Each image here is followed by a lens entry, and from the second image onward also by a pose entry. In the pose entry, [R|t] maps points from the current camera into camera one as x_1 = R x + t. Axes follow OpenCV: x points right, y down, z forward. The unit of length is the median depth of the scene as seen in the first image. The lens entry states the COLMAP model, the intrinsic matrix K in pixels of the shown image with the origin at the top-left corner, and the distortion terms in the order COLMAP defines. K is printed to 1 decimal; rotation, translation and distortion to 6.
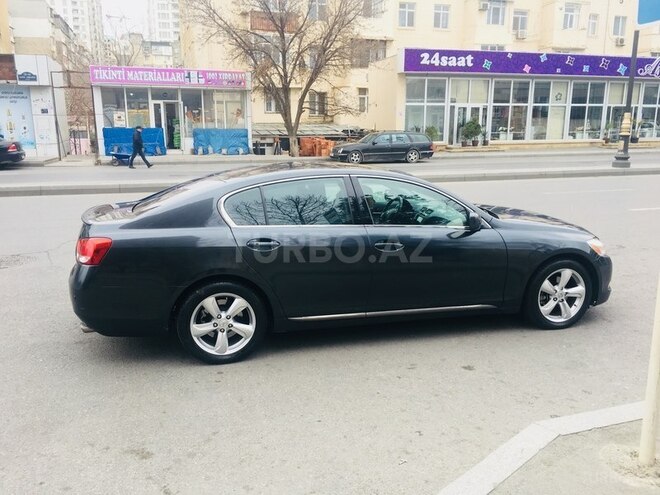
lens RADIAL K [[558.4, 0, 329.3], [0, 558.4, 249.3], [0, 0, 1]] dist [0.061366, -0.086824]
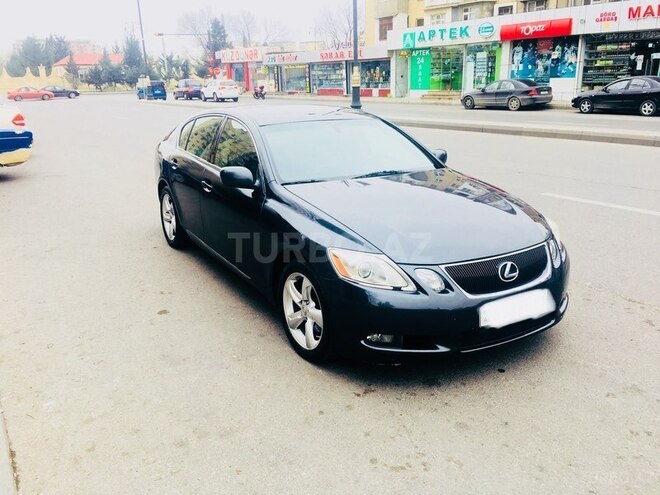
lens RADIAL K [[558.4, 0, 331.9], [0, 558.4, 247.1], [0, 0, 1]] dist [0.061366, -0.086824]
pose [[0.287872, 0.275963, -0.917047, 0.167634], [-0.193662, 0.954573, 0.226463, -0.025852], [0.937883, 0.112405, 0.328238, 0.127590]]
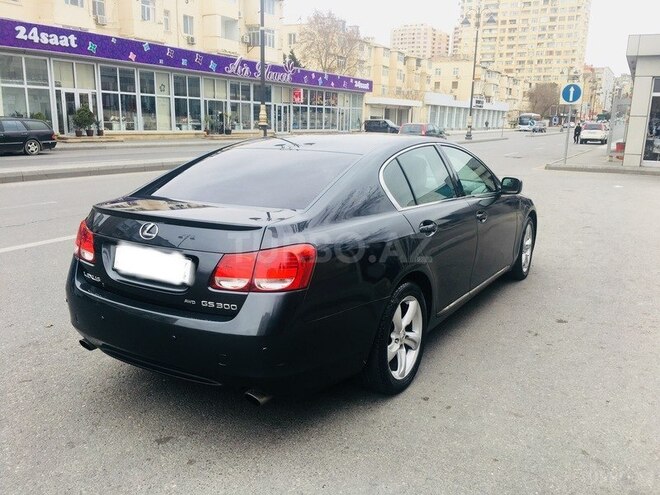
lens RADIAL K [[558.4, 0, 328.4], [0, 558.4, 252.2], [0, 0, 1]] dist [0.061366, -0.086824]
pose [[0.725071, -0.141174, 0.674049, -0.105145], [0.131204, 0.989154, 0.066034, -0.006468], [-0.676060, 0.040558, 0.735730, 0.068902]]
